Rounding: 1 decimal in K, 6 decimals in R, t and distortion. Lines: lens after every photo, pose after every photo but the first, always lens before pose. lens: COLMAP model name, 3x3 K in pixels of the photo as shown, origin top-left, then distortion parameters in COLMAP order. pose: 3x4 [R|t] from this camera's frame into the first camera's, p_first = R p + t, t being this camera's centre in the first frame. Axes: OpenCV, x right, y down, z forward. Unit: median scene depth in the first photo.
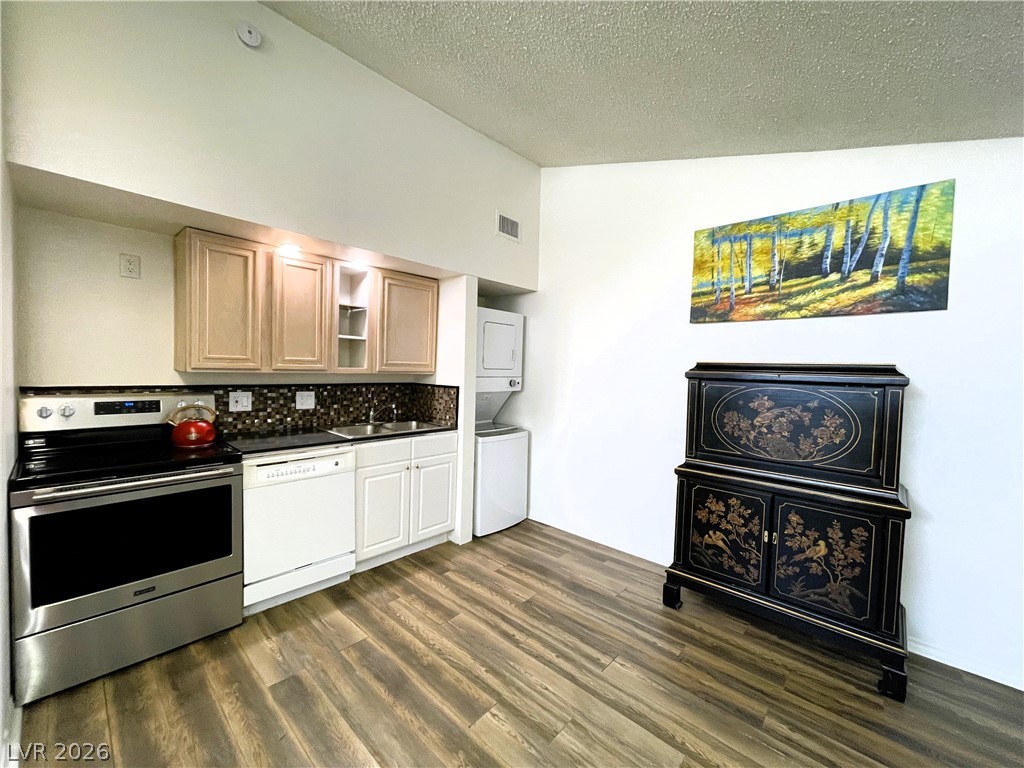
lens RADIAL K [[414.2, 0, 508.8], [0, 414.2, 385.6], [0, 0, 1]] dist [-0.000652, 0.000273]
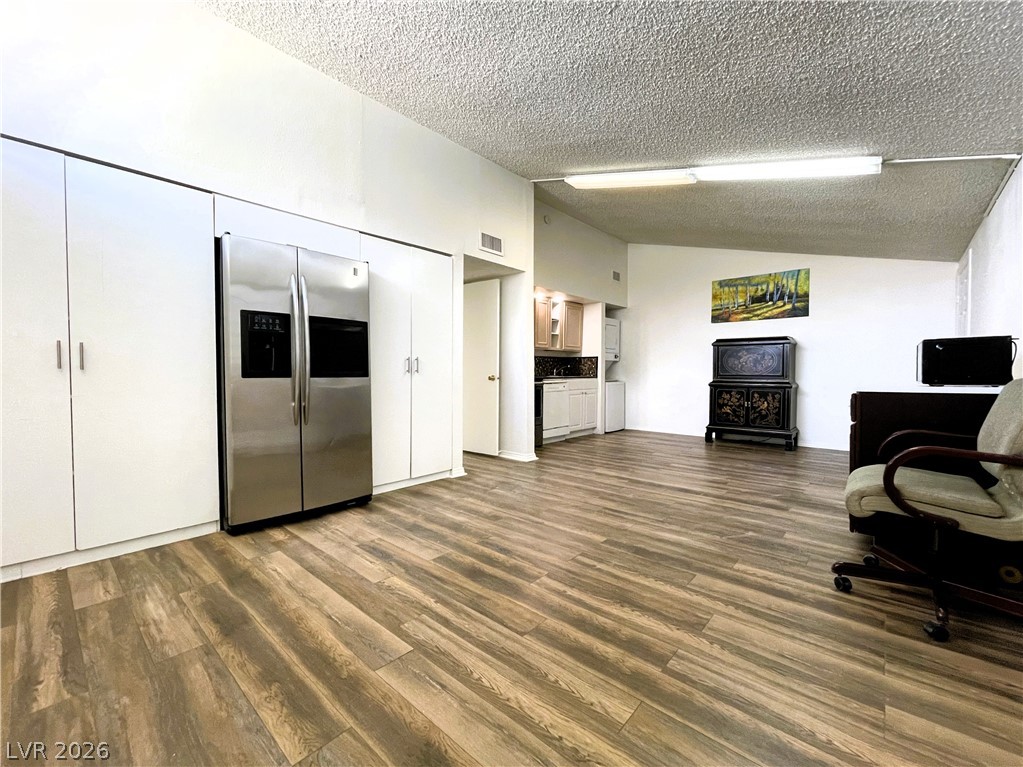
lens RADIAL K [[413.8, 0, 514.0], [0, 413.8, 380.0], [0, 0, 1]] dist [-0.000652, 0.000273]
pose [[0.999665, -0.025439, 0.004780, -0.750353], [0.025516, 0.999533, -0.016839, 0.194588], [-0.004349, 0.016956, 0.999847, -1.418418]]
